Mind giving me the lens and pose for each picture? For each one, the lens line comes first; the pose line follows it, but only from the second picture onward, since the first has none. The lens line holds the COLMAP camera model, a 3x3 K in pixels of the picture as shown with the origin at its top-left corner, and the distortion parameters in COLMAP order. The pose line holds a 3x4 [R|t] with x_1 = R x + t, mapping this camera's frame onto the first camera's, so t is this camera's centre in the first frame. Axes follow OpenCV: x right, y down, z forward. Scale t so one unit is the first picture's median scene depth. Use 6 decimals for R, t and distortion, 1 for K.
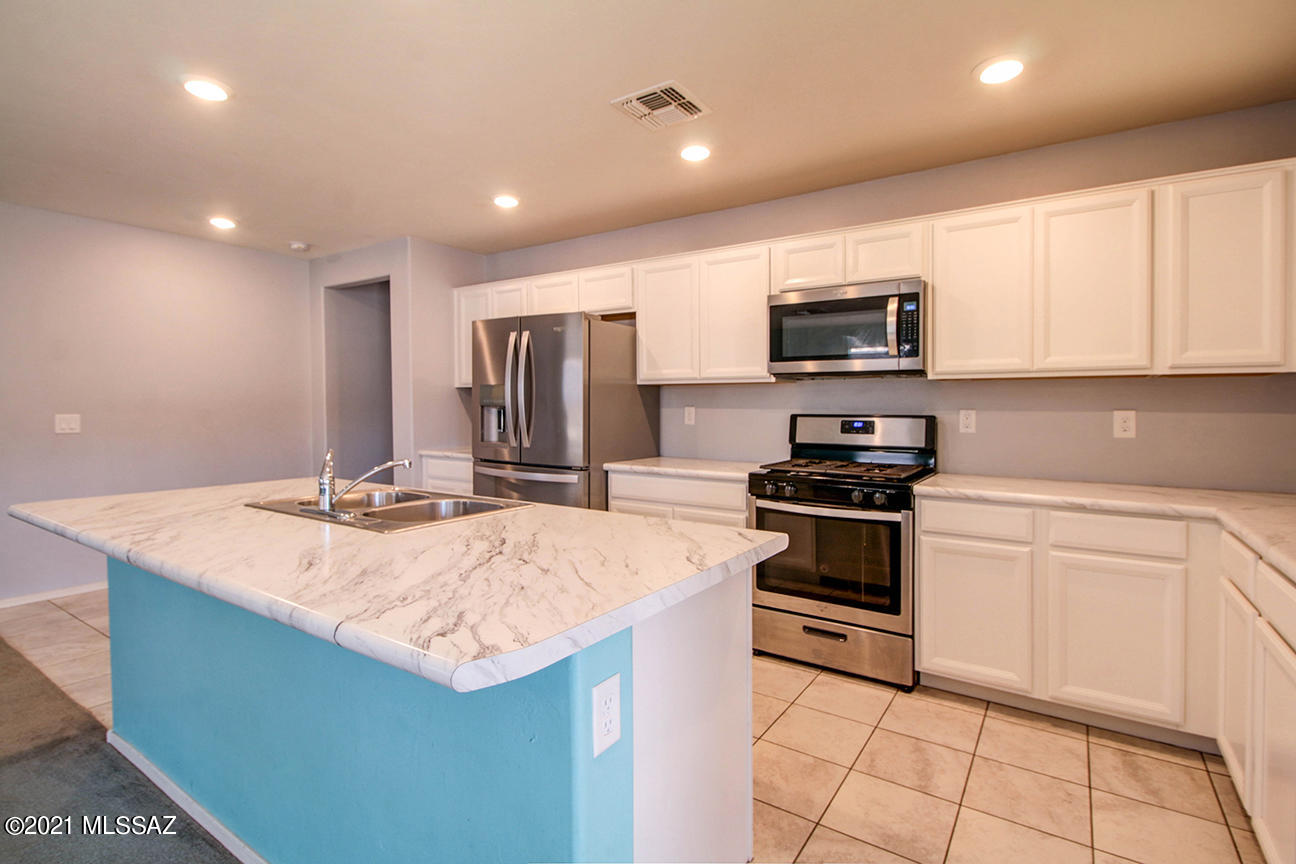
lens RADIAL K [[625.8, 0, 646.1], [0, 625.8, 423.3], [0, 0, 1]] dist [0.005501, -0.000926]
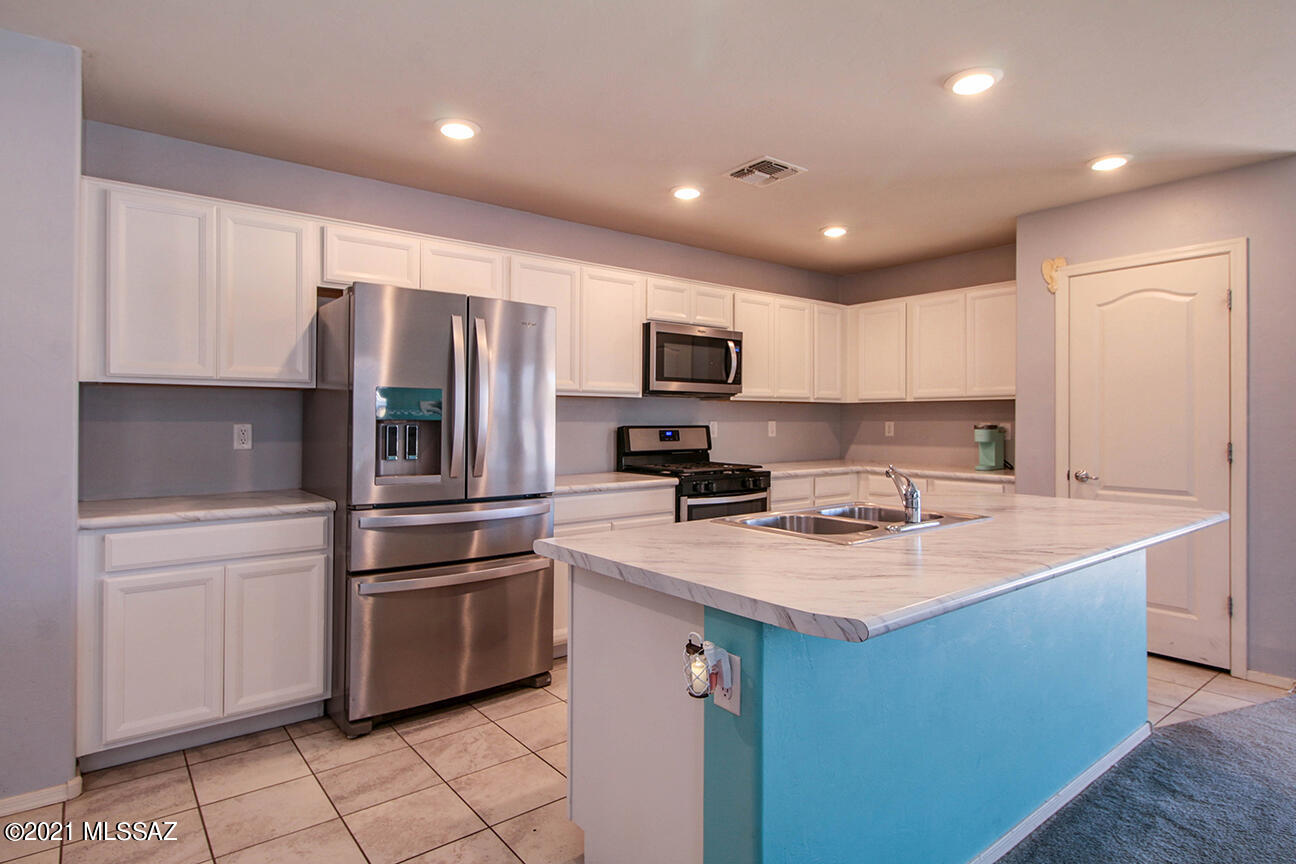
lens RADIAL K [[702.8, 0, 648.5], [0, 702.8, 424.3], [0, 0, 1]] dist [0.030450, -0.003000]
pose [[0.293539, -0.008745, 0.955907, -0.995997], [0.027649, 0.999617, 0.000654, -0.018357], [-0.955547, 0.026238, 0.293669, 0.614562]]
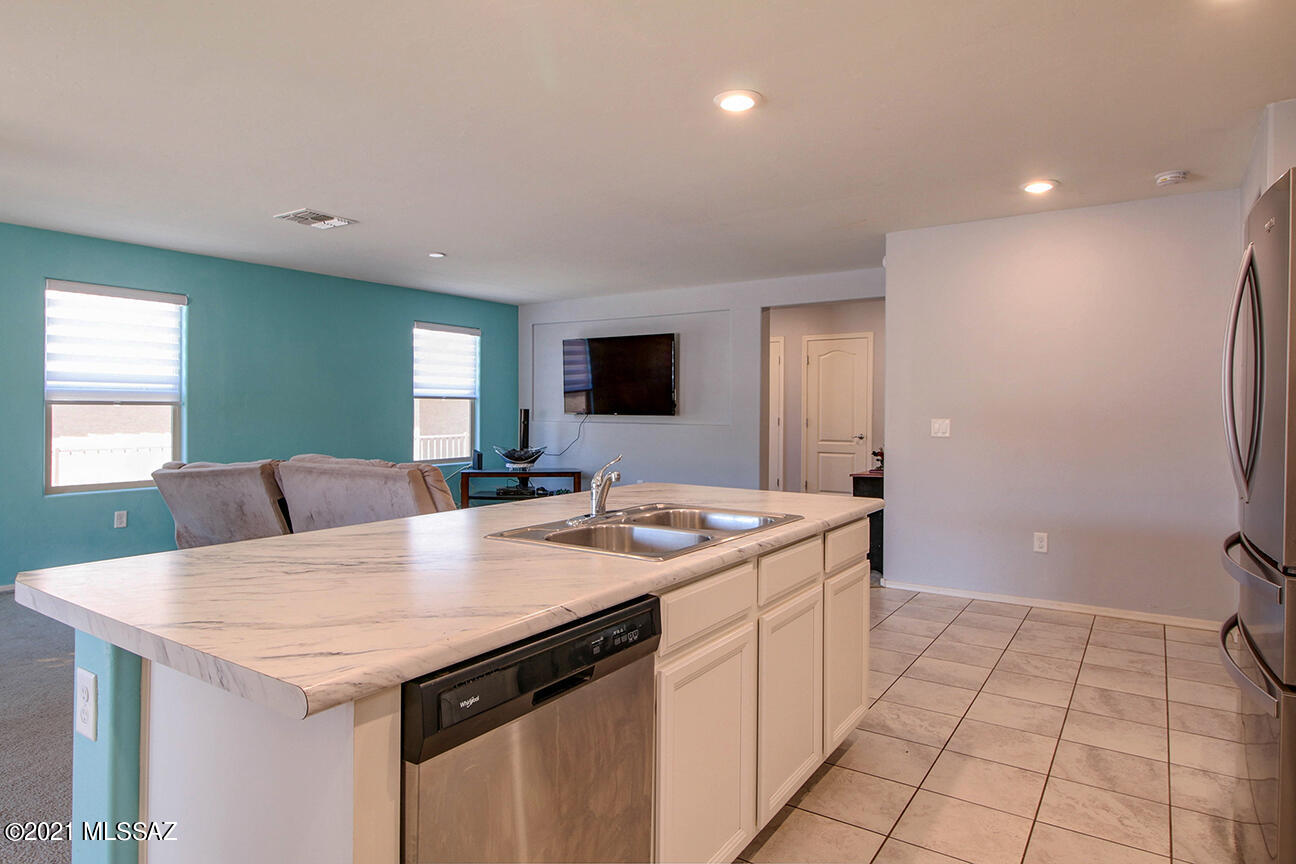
lens RADIAL K [[747.9, 0, 646.0], [0, 747.9, 420.3], [0, 0, 1]] dist [-0.000493, -0.000431]
pose [[-0.003131, 0.014102, -0.999896, 0.362370], [-0.033646, 0.999333, 0.014200, -0.016763], [0.999429, 0.033687, -0.002655, 0.614836]]
